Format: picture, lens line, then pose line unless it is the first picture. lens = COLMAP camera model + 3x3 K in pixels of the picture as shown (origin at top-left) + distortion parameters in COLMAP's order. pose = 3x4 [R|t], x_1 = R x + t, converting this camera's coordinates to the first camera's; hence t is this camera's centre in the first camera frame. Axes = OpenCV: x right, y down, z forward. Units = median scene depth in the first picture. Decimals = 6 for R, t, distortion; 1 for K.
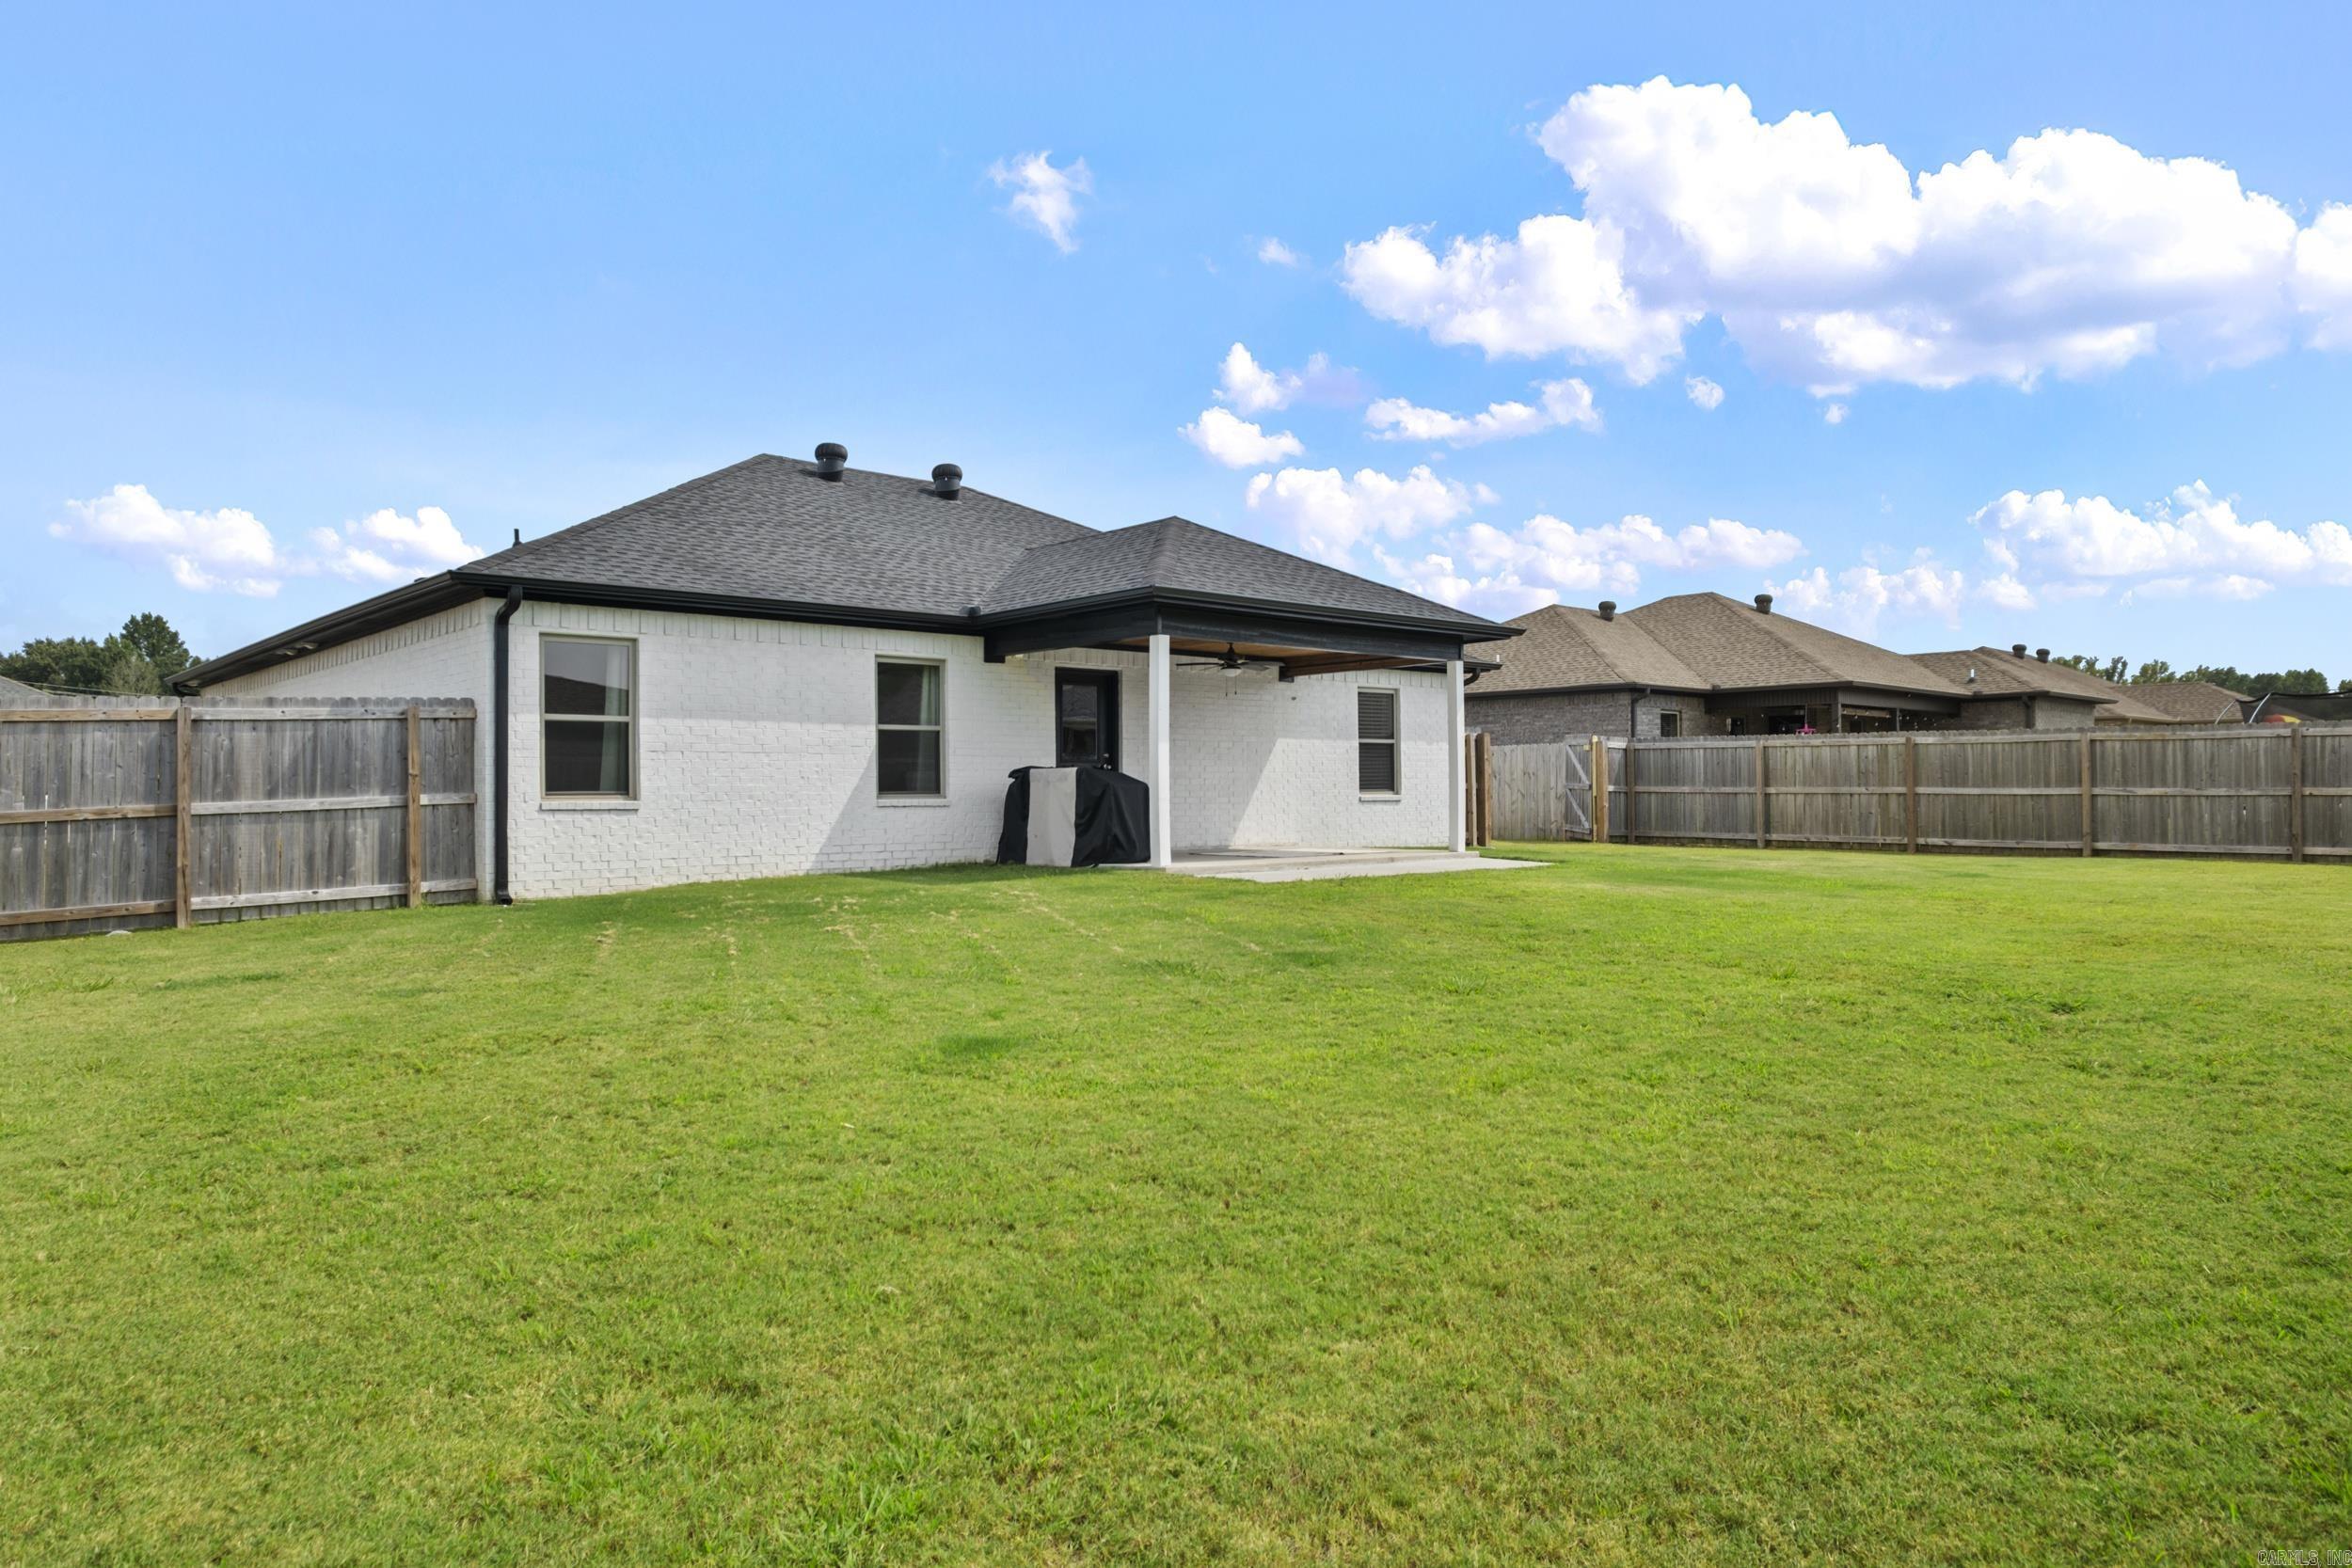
lens RADIAL K [[1447.9, 0, 1174.9], [0, 1447.9, 778.5], [0, 0, 1]] dist [0.003748, 0.001427]
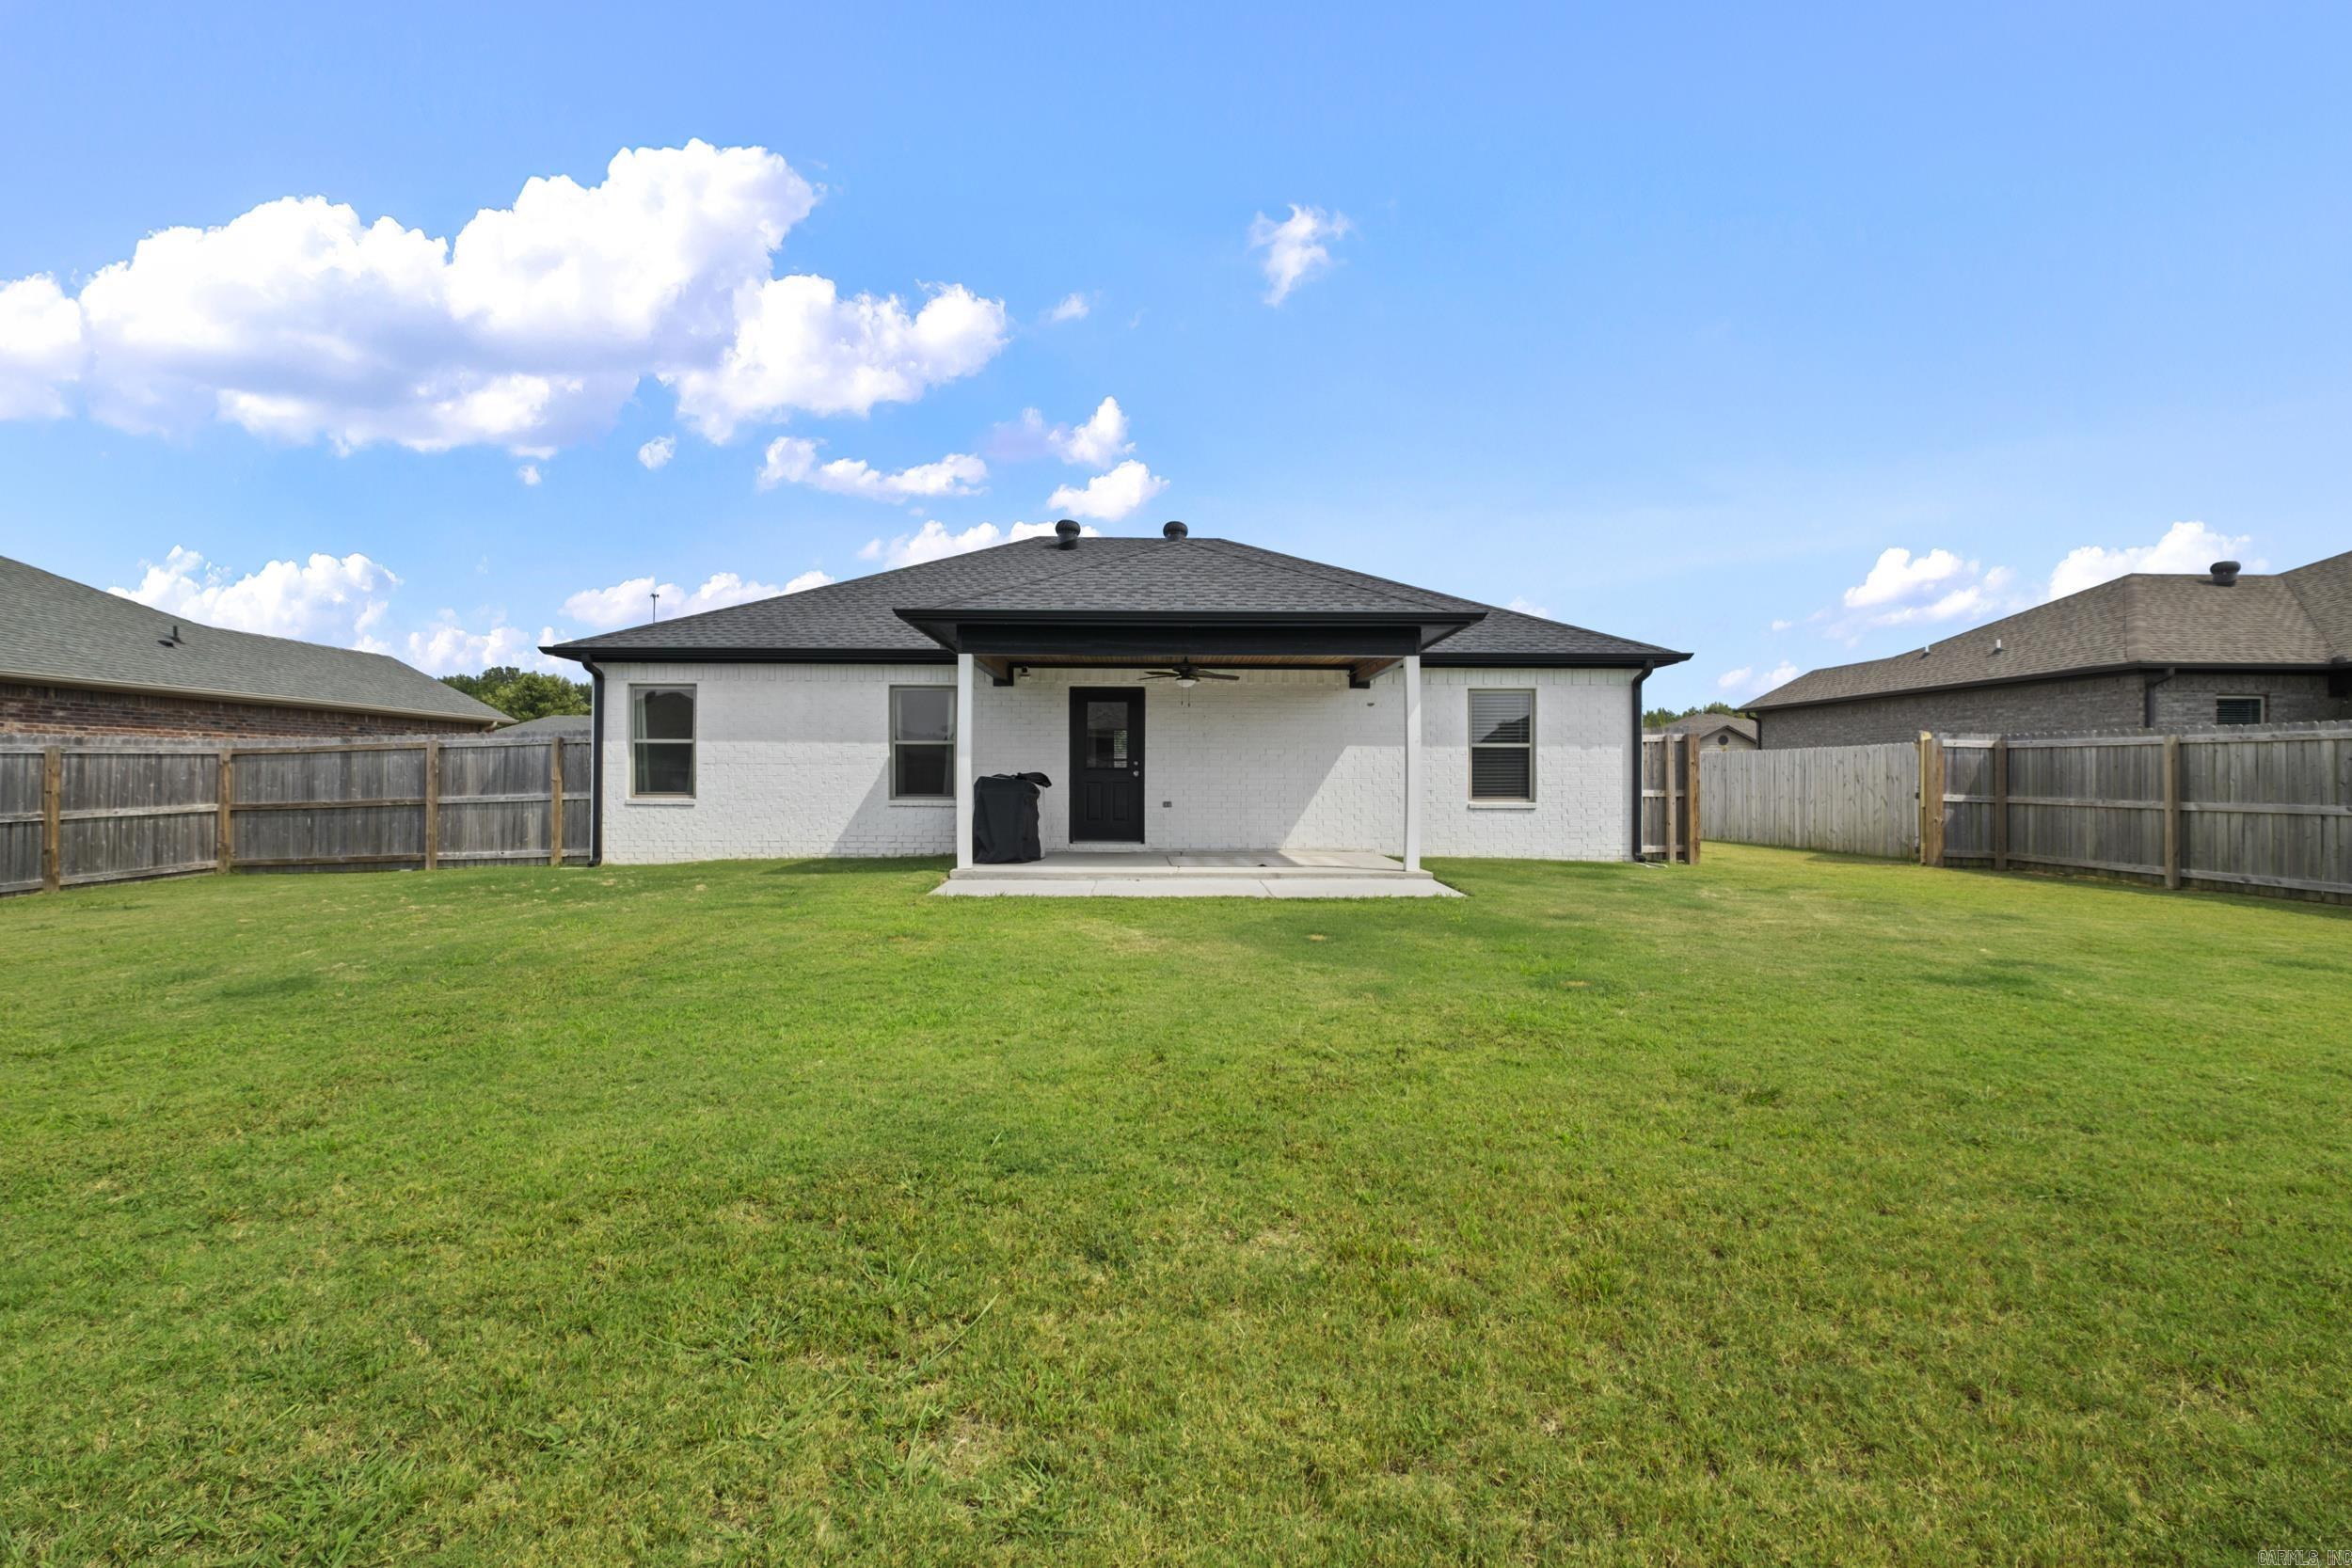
lens RADIAL K [[1025.0, 0, 1177.2], [0, 1025.0, 777.6], [0, 0, 1]] dist [-0.002627, -0.000078]
pose [[0.759070, 0.007016, -0.650971, 0.492881], [-0.002664, 0.999967, 0.007671, -0.011130], [0.651003, -0.004088, 0.759064, 0.421105]]
